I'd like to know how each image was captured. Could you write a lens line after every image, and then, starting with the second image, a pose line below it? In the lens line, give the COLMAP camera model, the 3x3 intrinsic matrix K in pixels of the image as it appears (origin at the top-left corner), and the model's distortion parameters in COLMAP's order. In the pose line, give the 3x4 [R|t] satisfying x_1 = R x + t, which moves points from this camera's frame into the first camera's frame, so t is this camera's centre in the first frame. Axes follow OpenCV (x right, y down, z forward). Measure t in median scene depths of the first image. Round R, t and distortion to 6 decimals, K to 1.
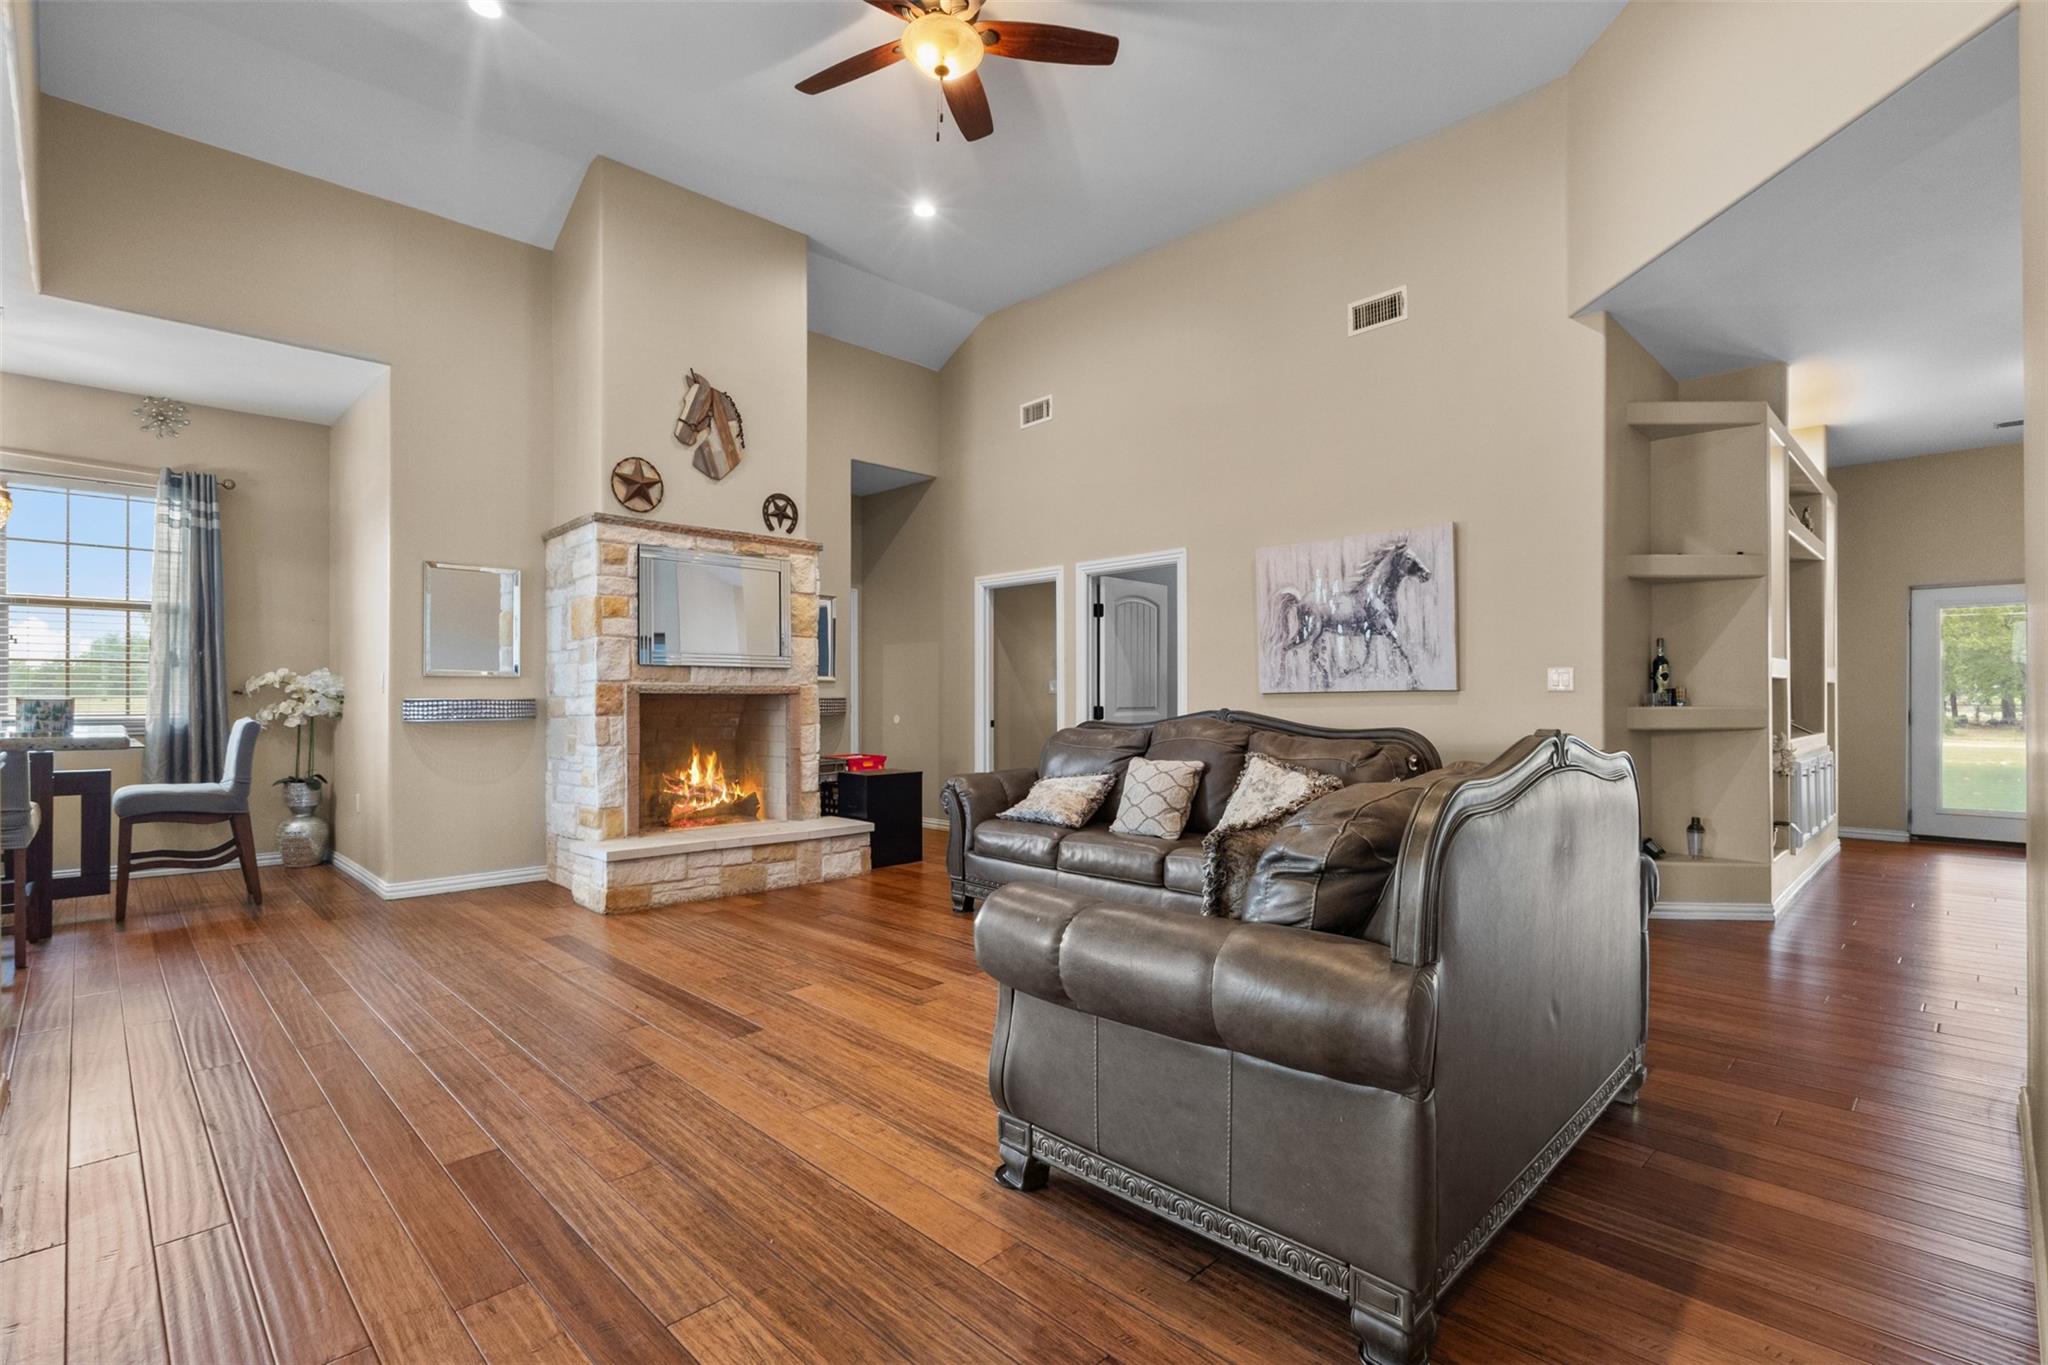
lens RADIAL K [[948.2, 0, 1024.9], [0, 948.2, 692.7], [0, 0, 1]] dist [-0.000877, 0.000633]
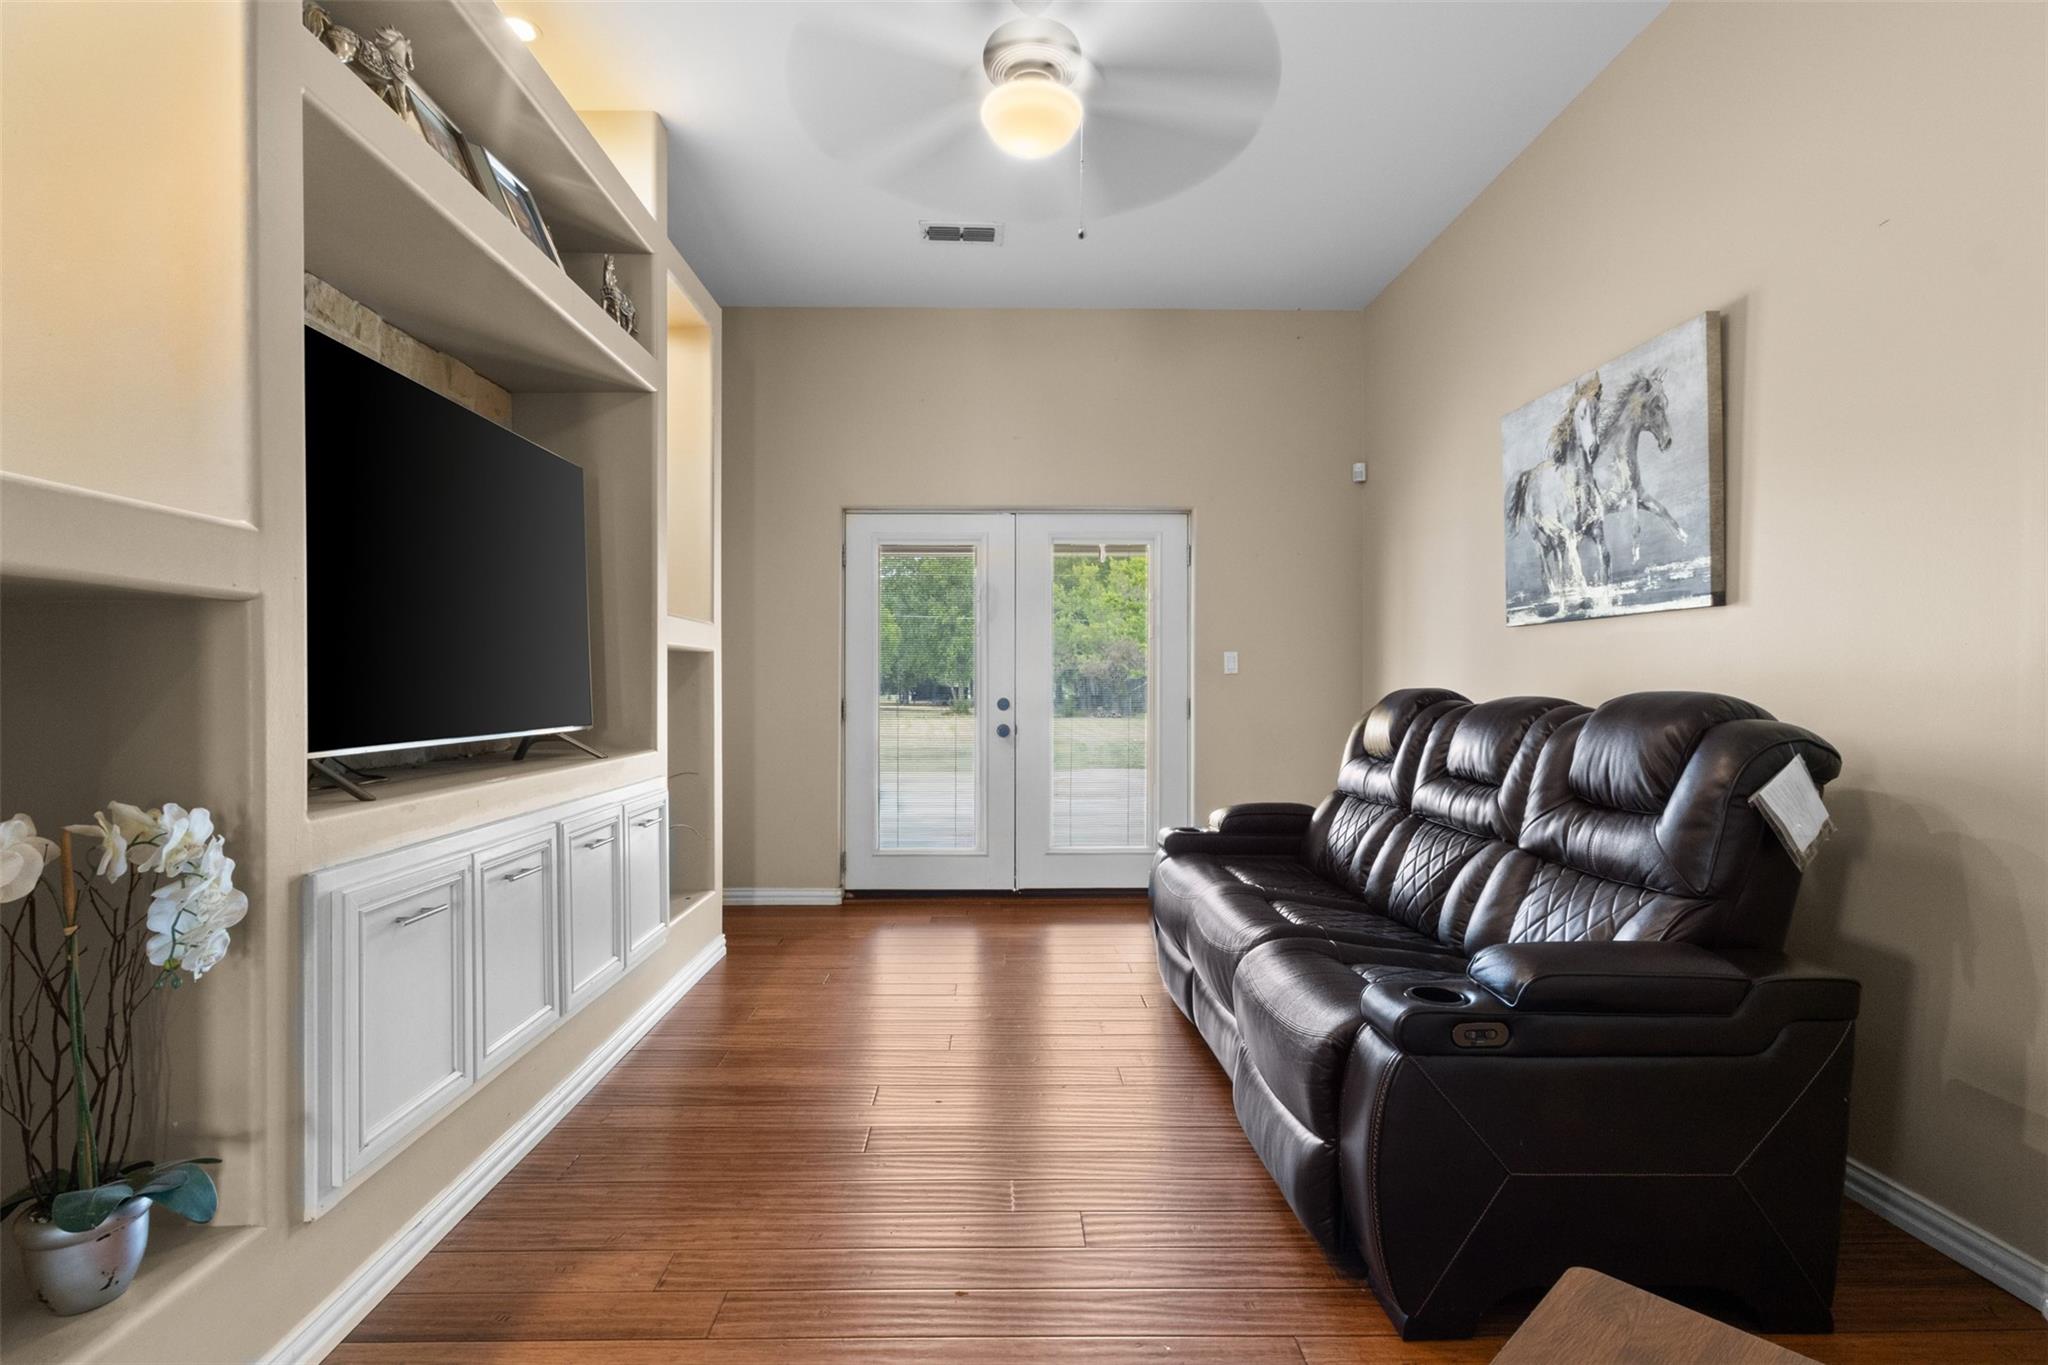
lens RADIAL K [[948.2, 0, 1019.6], [0, 948.2, 684.9], [0, 0, 1]] dist [-0.000877, 0.000633]
pose [[0.687581, -0.003462, 0.726099, 0.747642], [-0.000621, 0.999985, 0.005357, 0.007410], [-0.726107, -0.004134, 0.687569, 0.639431]]
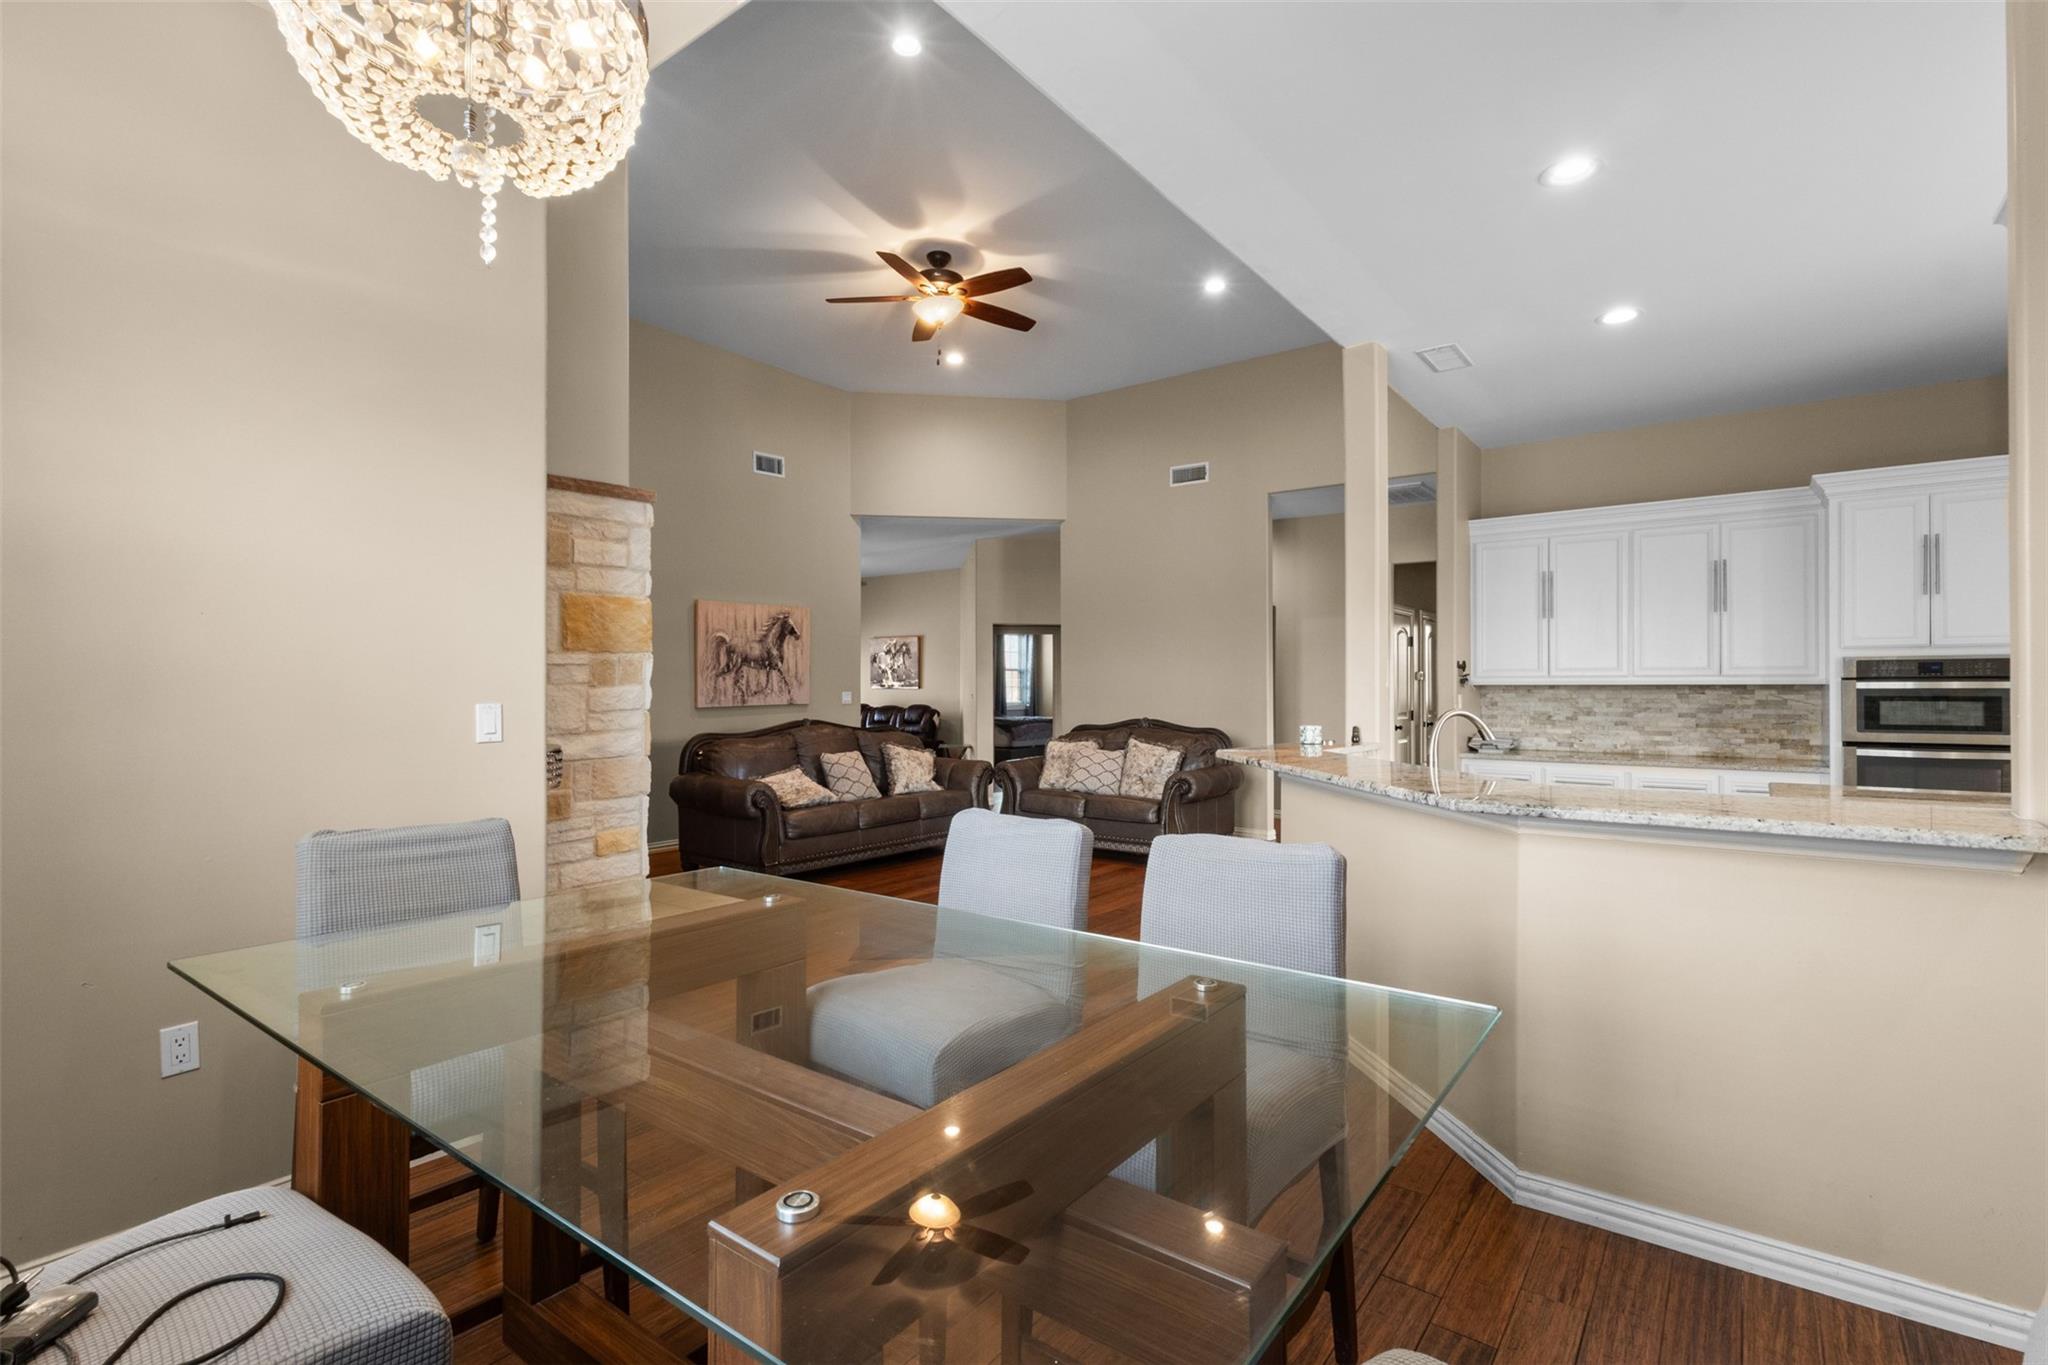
lens RADIAL K [[948.2, 0, 1027.1], [0, 948.2, 682.9], [0, 0, 1]] dist [-0.000877, 0.000633]
pose [[-0.142703, 0.005517, 0.989750, -1.220504], [0.000218, 0.999985, -0.005542, -0.029268], [-0.989765, -0.000575, -0.142702, 0.783484]]
